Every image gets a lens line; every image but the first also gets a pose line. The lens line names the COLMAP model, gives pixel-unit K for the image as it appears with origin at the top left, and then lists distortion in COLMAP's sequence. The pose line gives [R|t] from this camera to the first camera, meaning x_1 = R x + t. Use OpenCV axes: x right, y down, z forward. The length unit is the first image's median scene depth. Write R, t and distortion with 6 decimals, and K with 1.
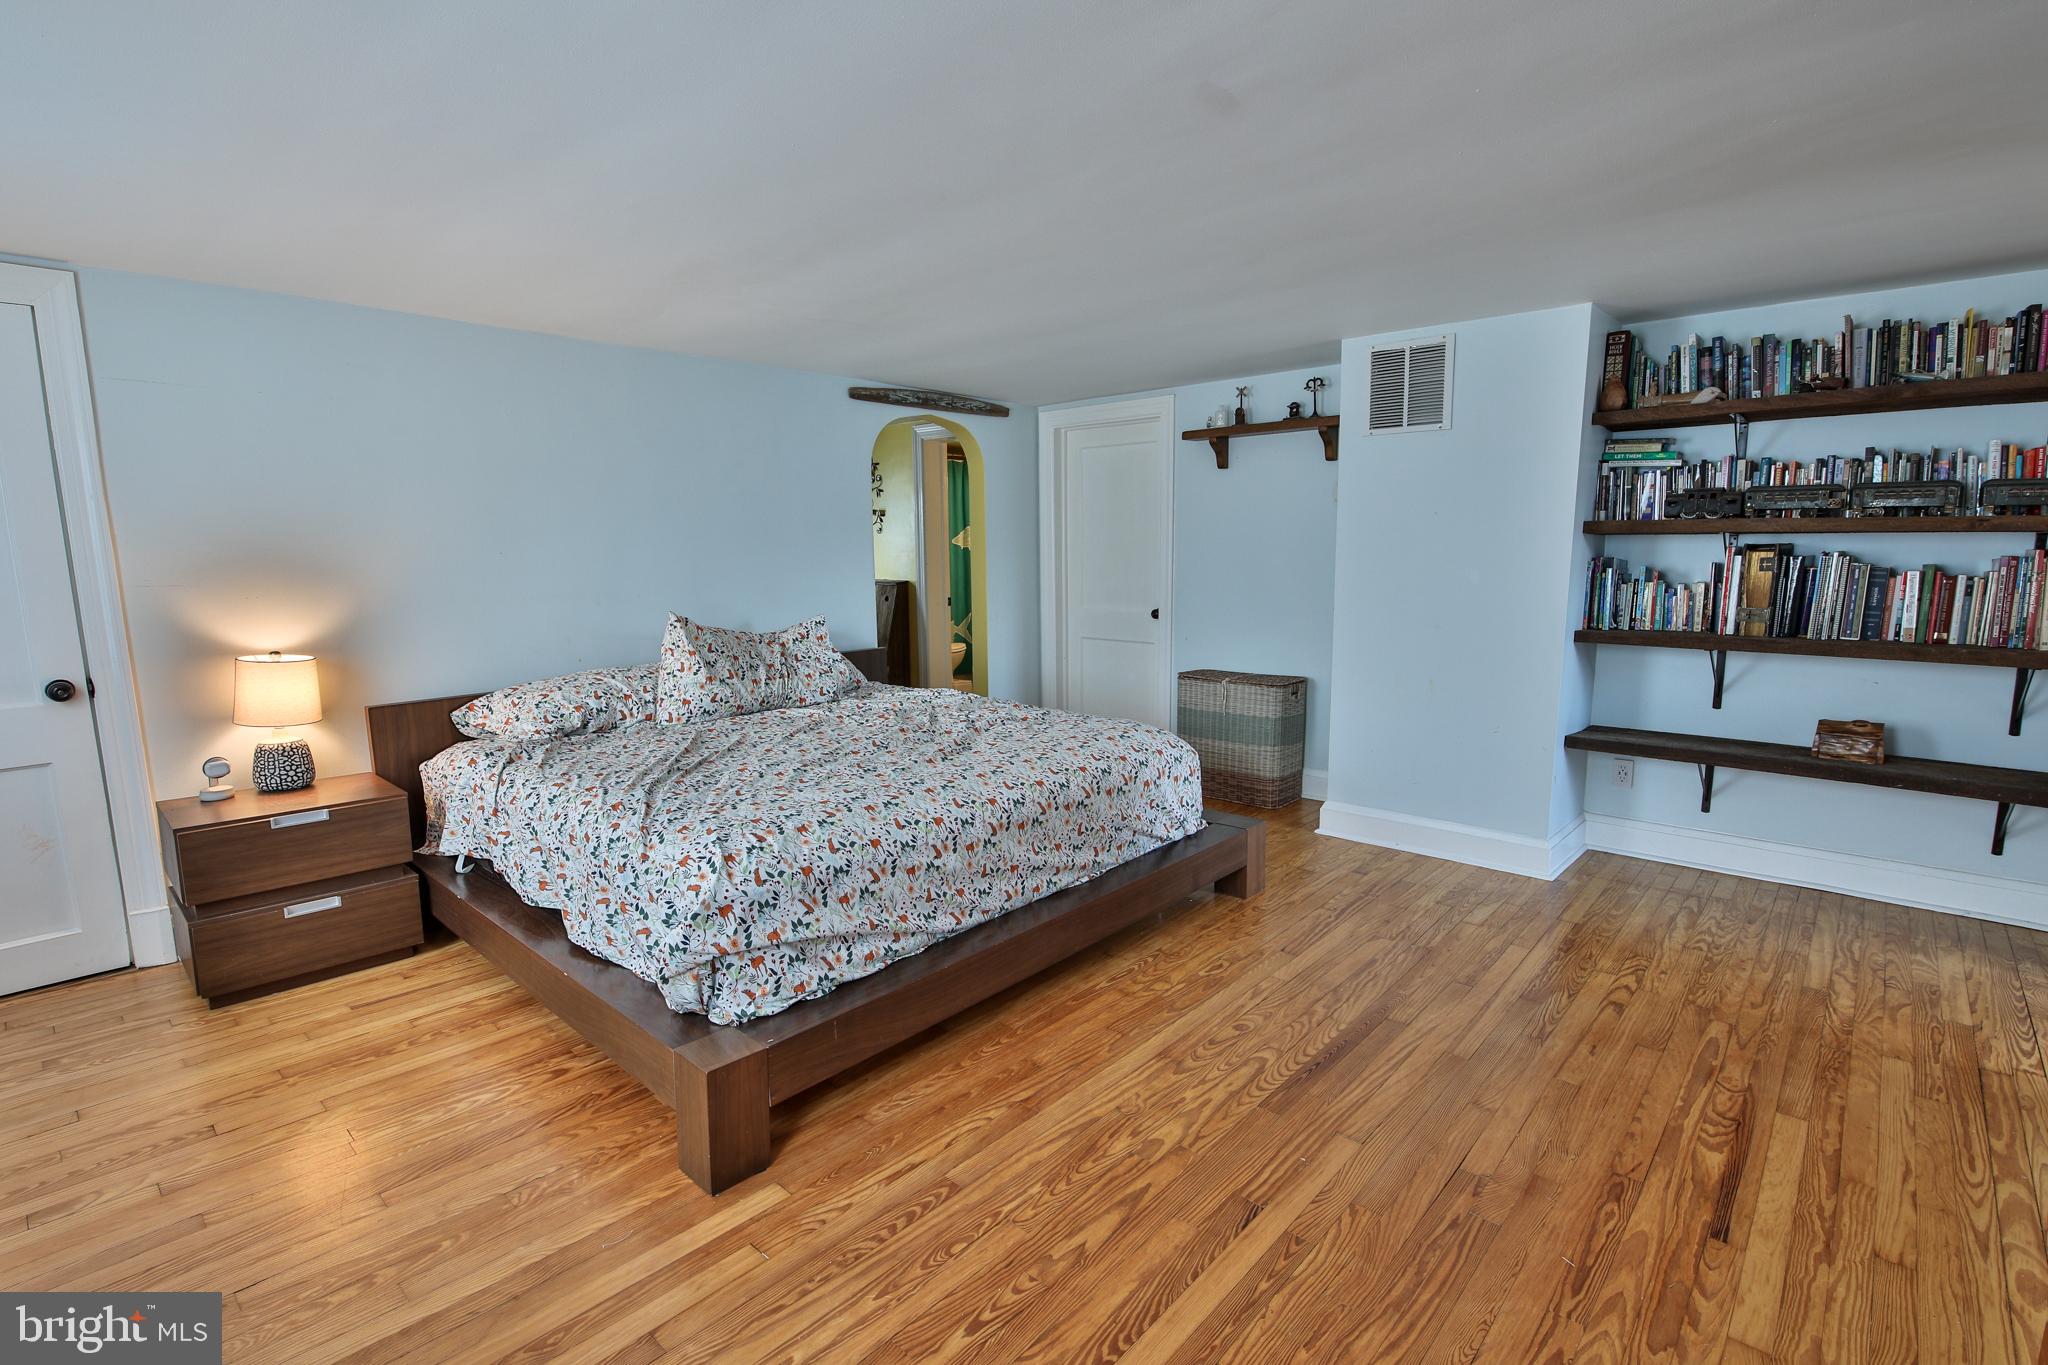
lens RADIAL K [[946.7, 0, 1033.3], [0, 946.7, 685.5], [0, 0, 1]] dist [0.001081, -0.011912]
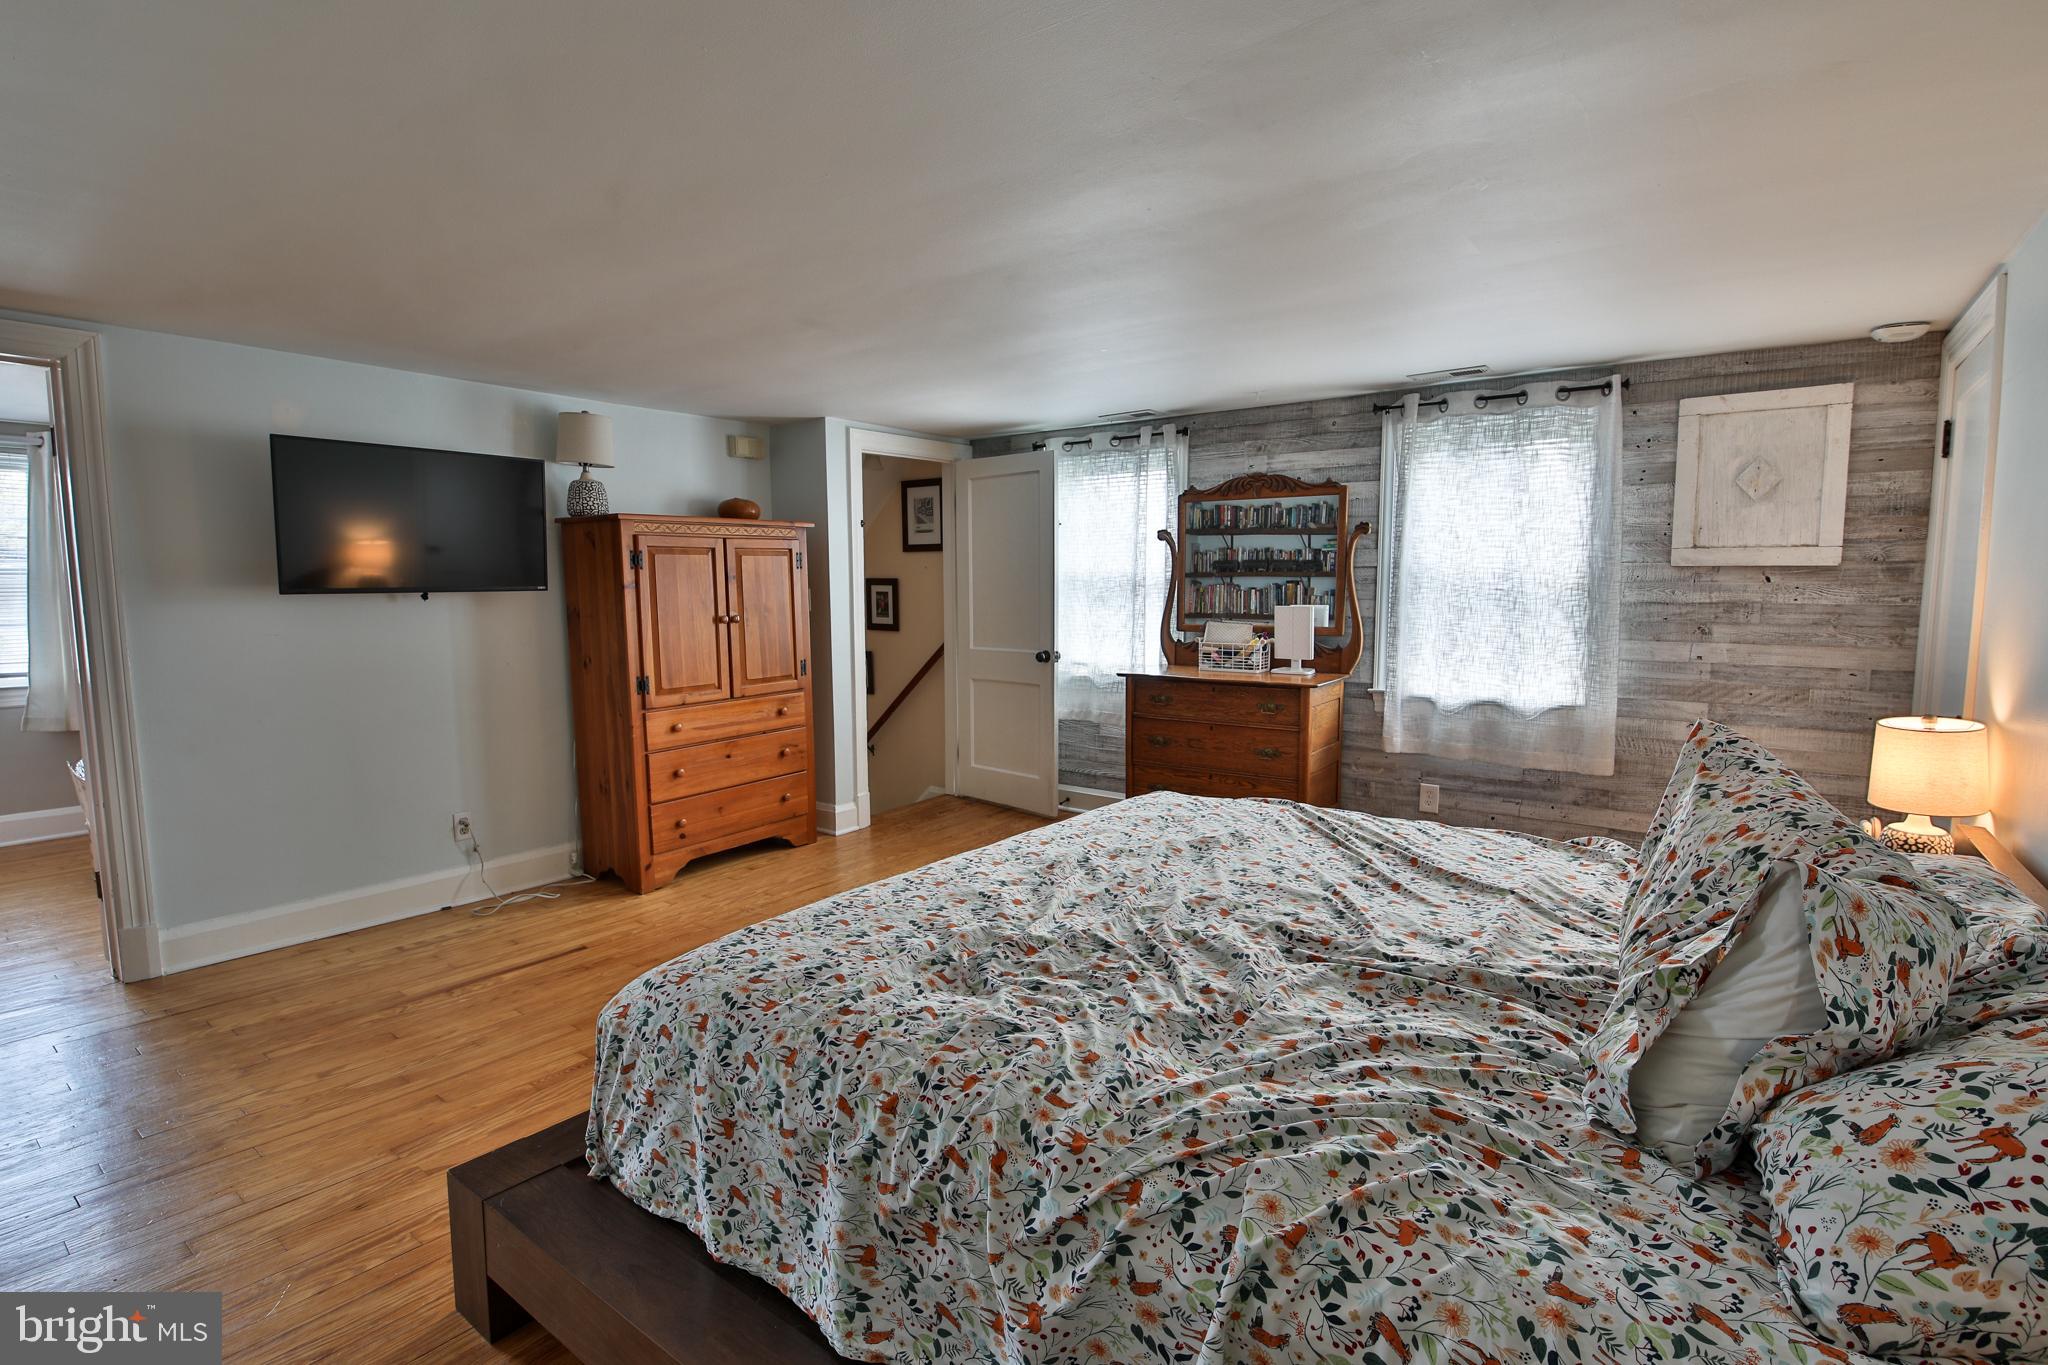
lens RADIAL K [[937.3, 0, 1032.8], [0, 937.3, 684.6], [0, 0, 1]] dist [0.000751, -0.011976]
pose [[-0.995708, 0.017157, -0.090946, -0.006292], [-0.005660, 0.969540, 0.244866, -0.228723], [0.092377, 0.244330, -0.965282, 1.585465]]
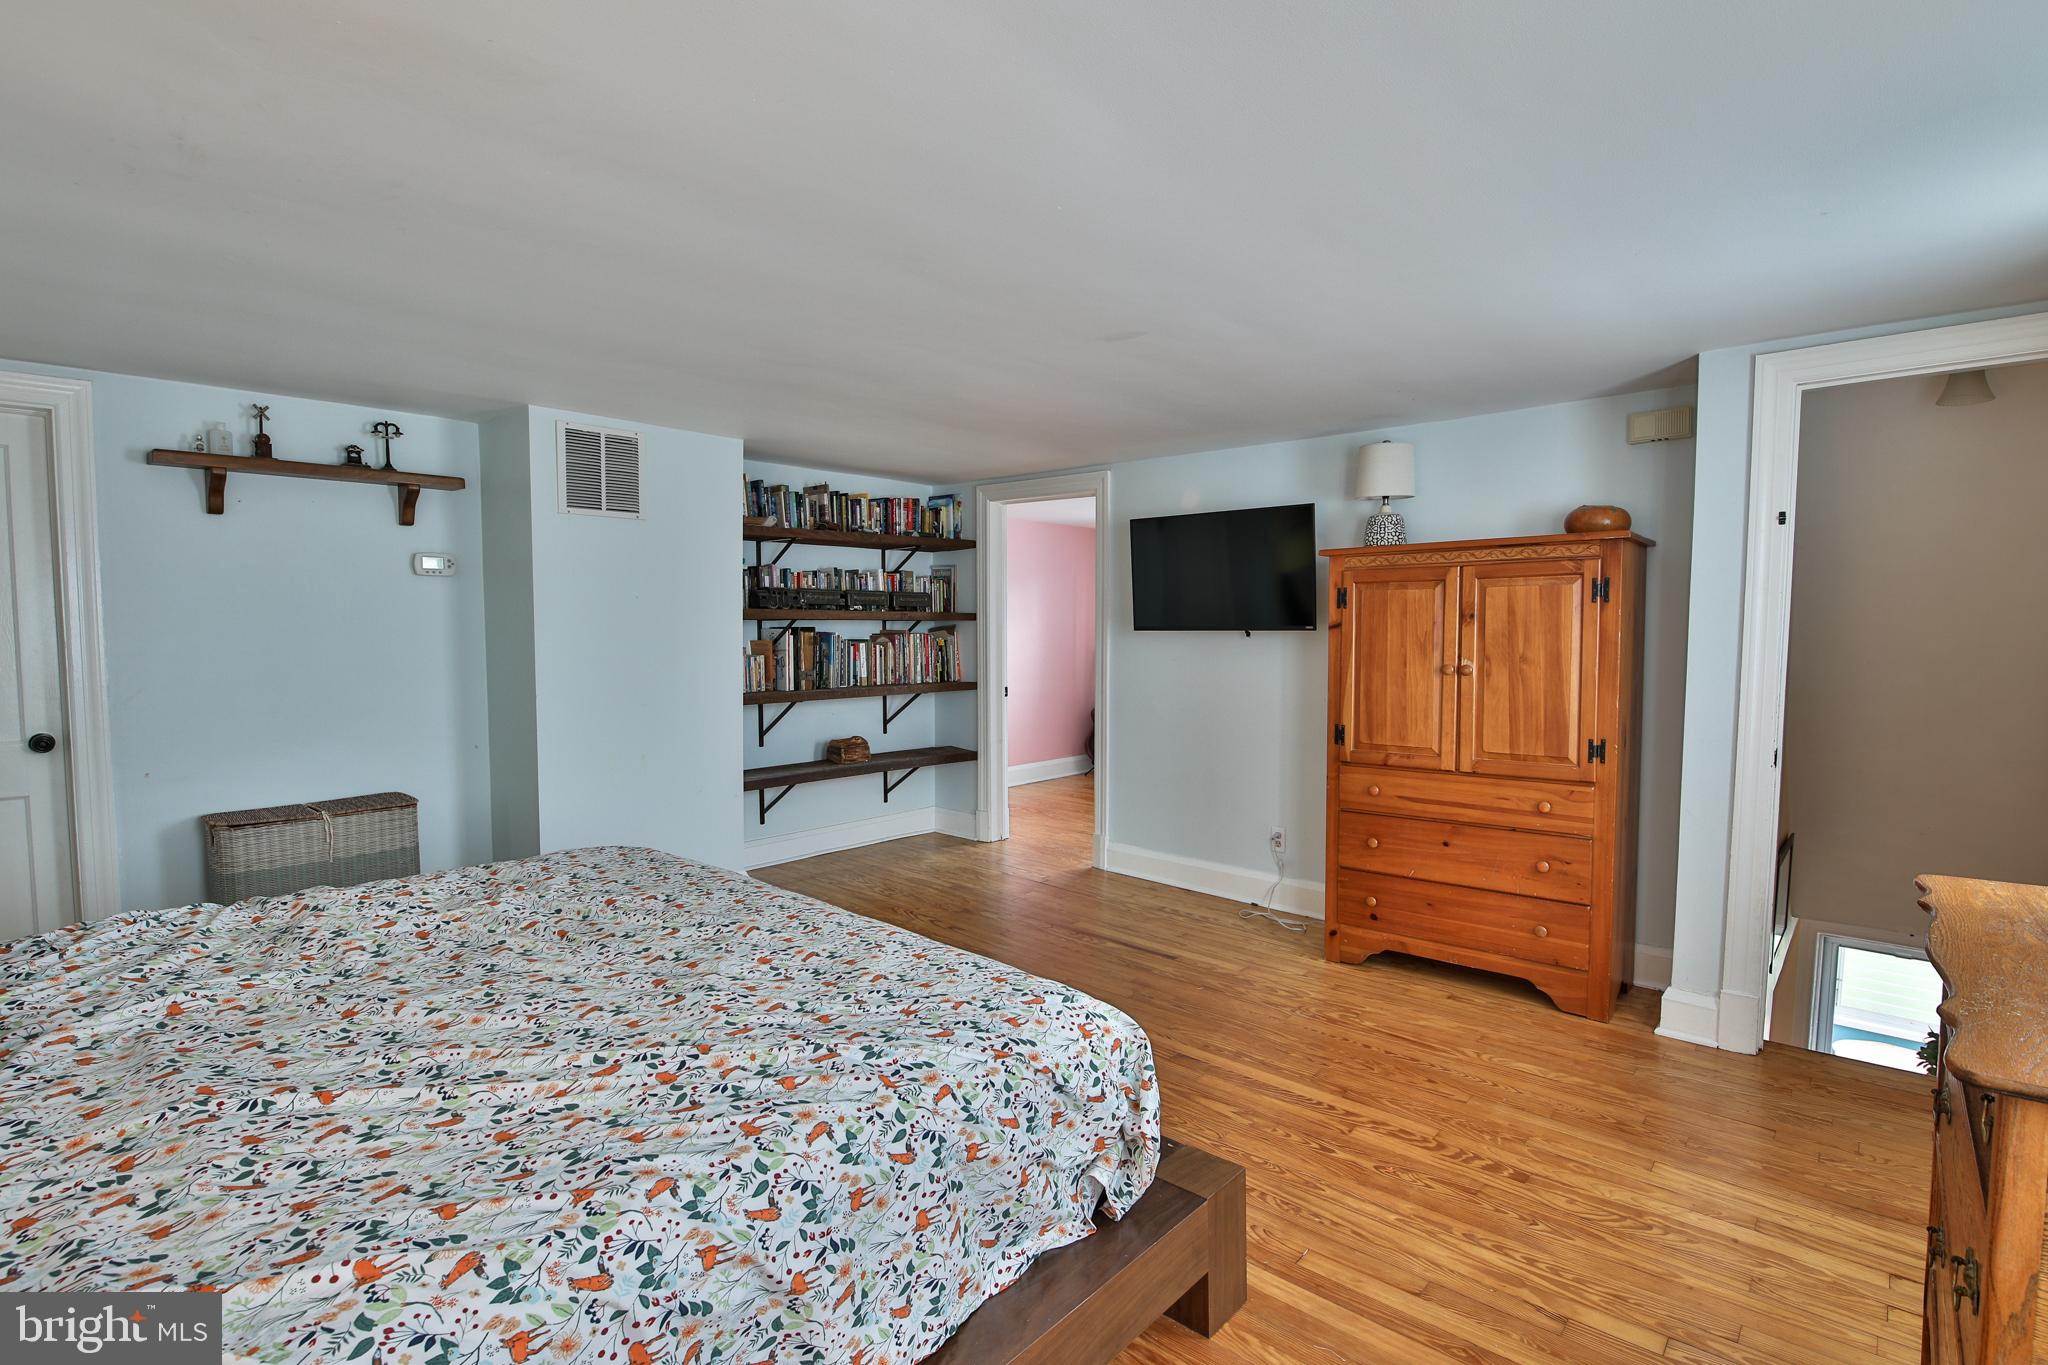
lens RADIAL K [[970.1, 0, 1041.5], [0, 970.1, 680.8], [0, 0, 1]] dist [0.001208, -0.008242]
pose [[-0.002648, -0.053234, 0.998579, -0.782753], [0.143678, 0.988201, 0.053062, -0.099465], [-0.989621, 0.143614, 0.005032, 0.676103]]
